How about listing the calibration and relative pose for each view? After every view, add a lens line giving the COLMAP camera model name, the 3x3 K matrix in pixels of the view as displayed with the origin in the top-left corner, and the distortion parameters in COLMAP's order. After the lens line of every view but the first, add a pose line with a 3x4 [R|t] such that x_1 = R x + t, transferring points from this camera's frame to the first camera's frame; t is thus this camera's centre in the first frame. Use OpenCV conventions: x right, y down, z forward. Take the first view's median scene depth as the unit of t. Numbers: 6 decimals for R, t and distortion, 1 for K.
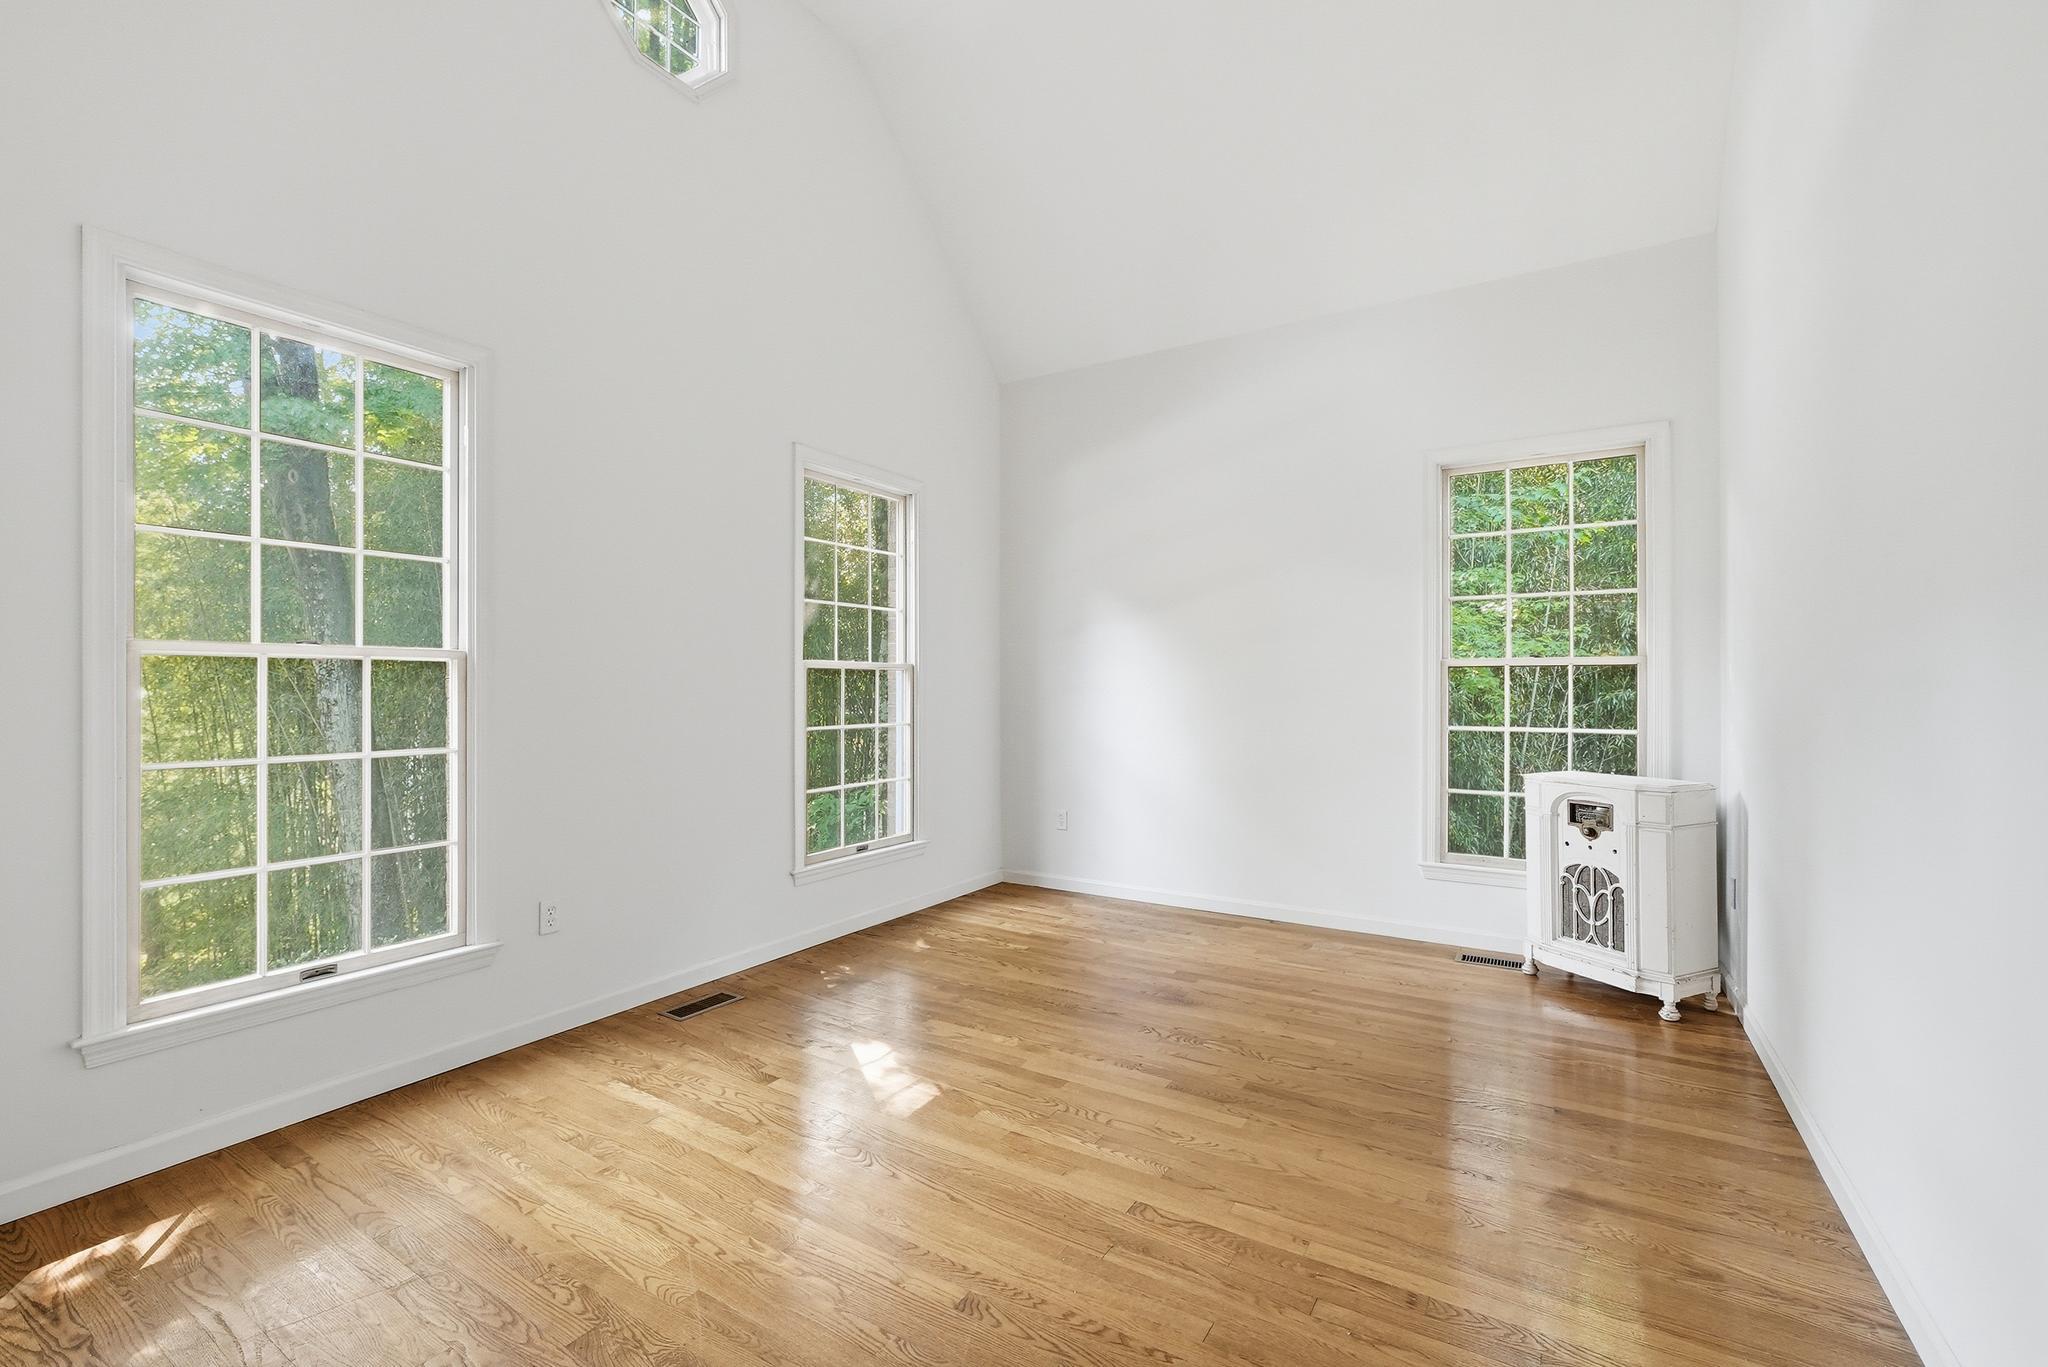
lens RADIAL K [[879.2, 0, 1024.0], [0, 879.2, 683.5], [0, 0, 1]] dist [-0.001846, -0.000173]
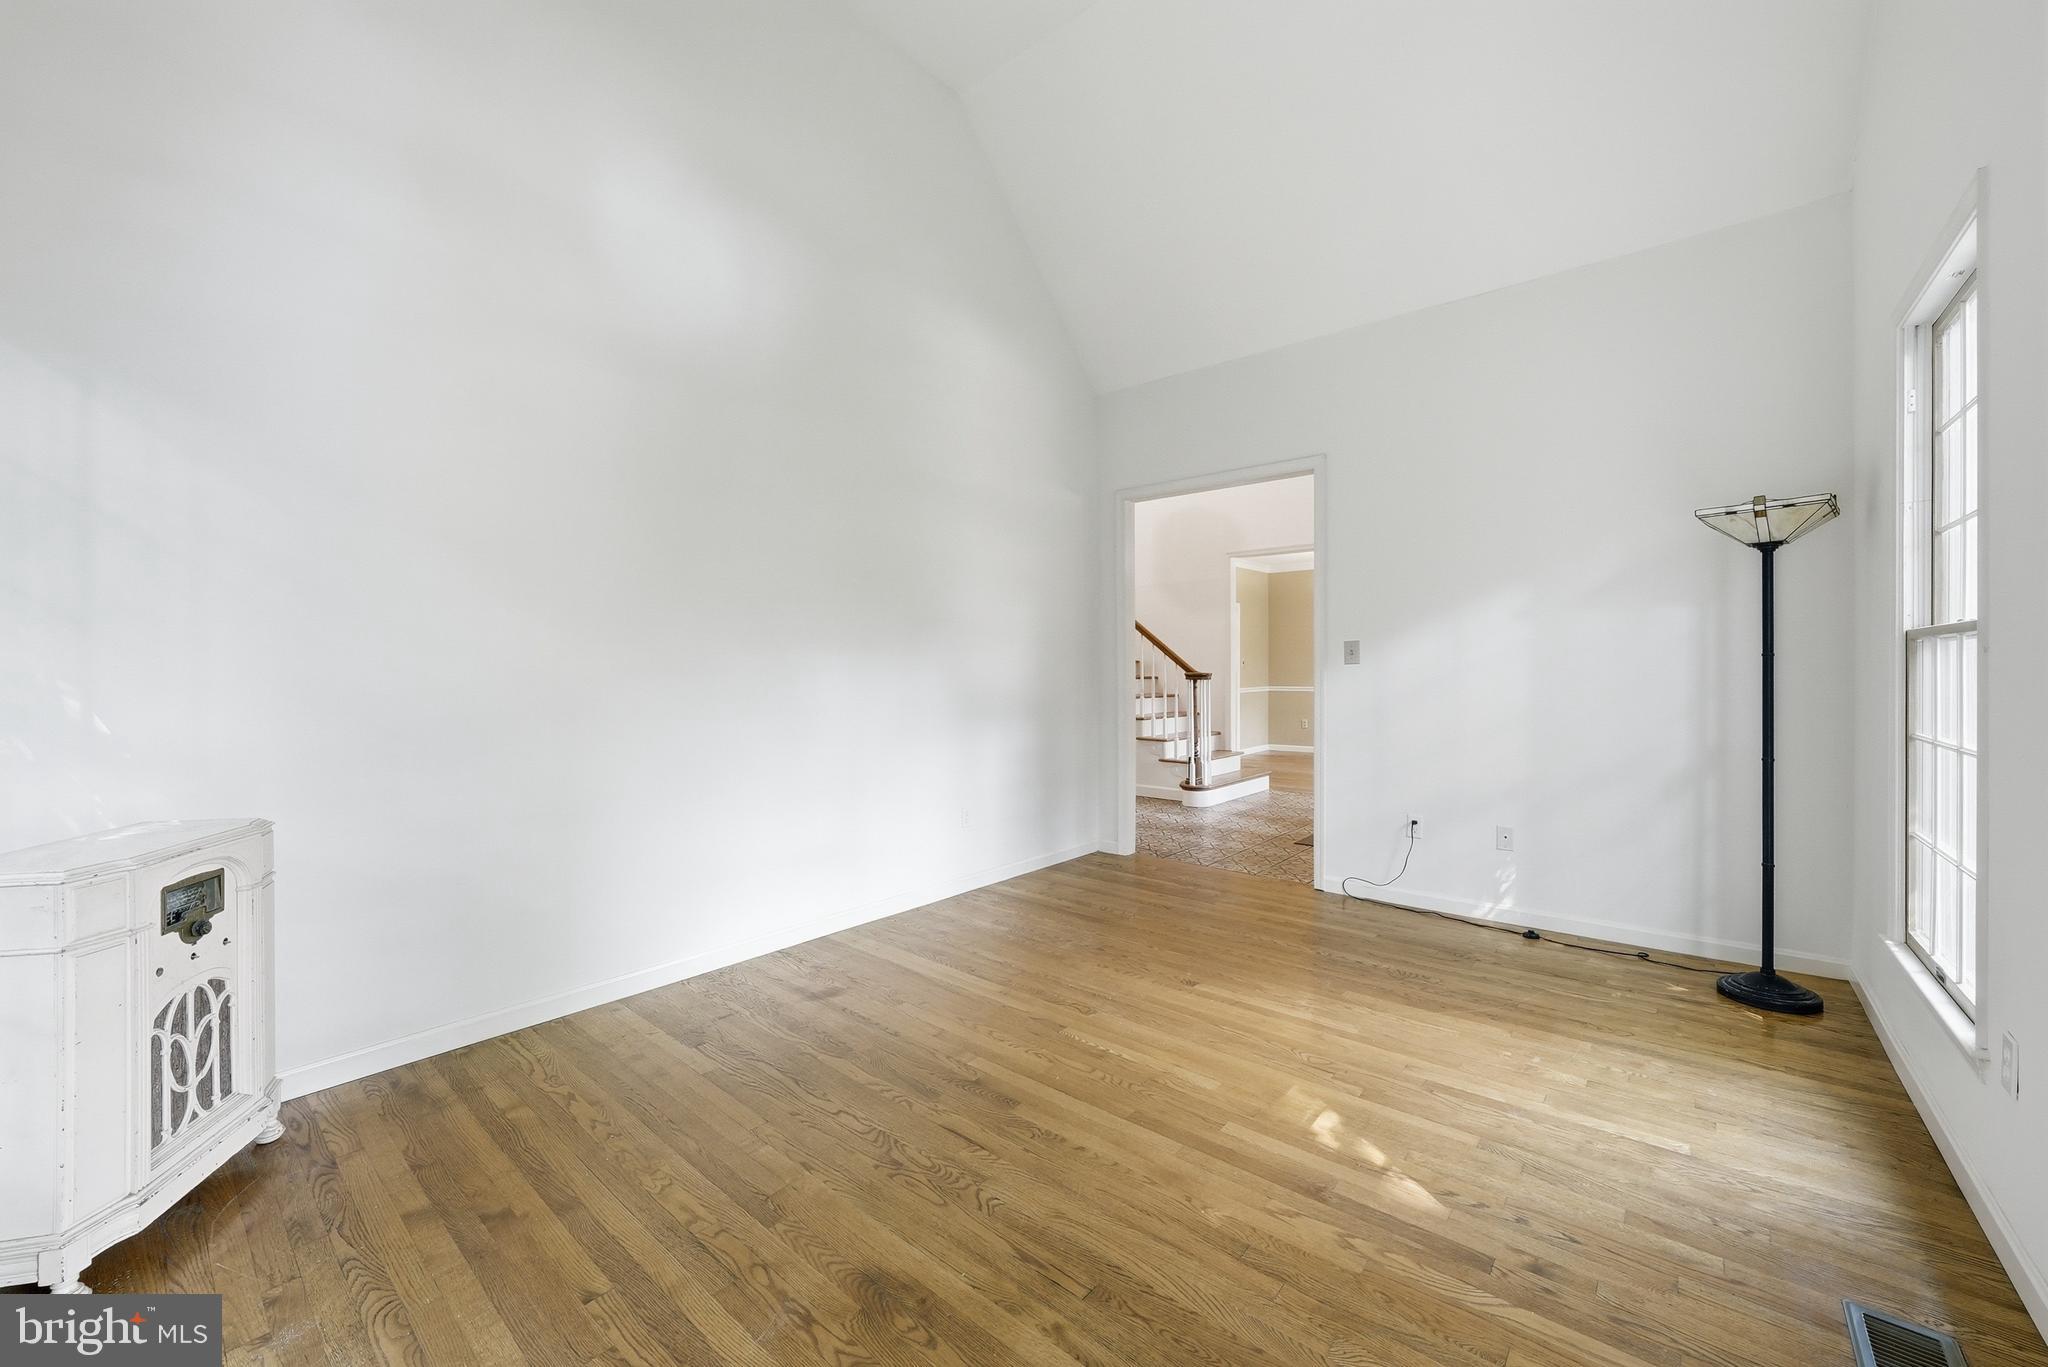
lens RADIAL K [[772.5, 0, 1024.0], [0, 772.5, 683.5], [0, 0, 1]] dist [-0.002190, -0.000076]
pose [[-0.989843, 0.004482, 0.142093, 0.042978], [0.006512, 0.999883, 0.013827, 0.002203], [-0.142014, 0.014612, -0.989757, 1.973410]]
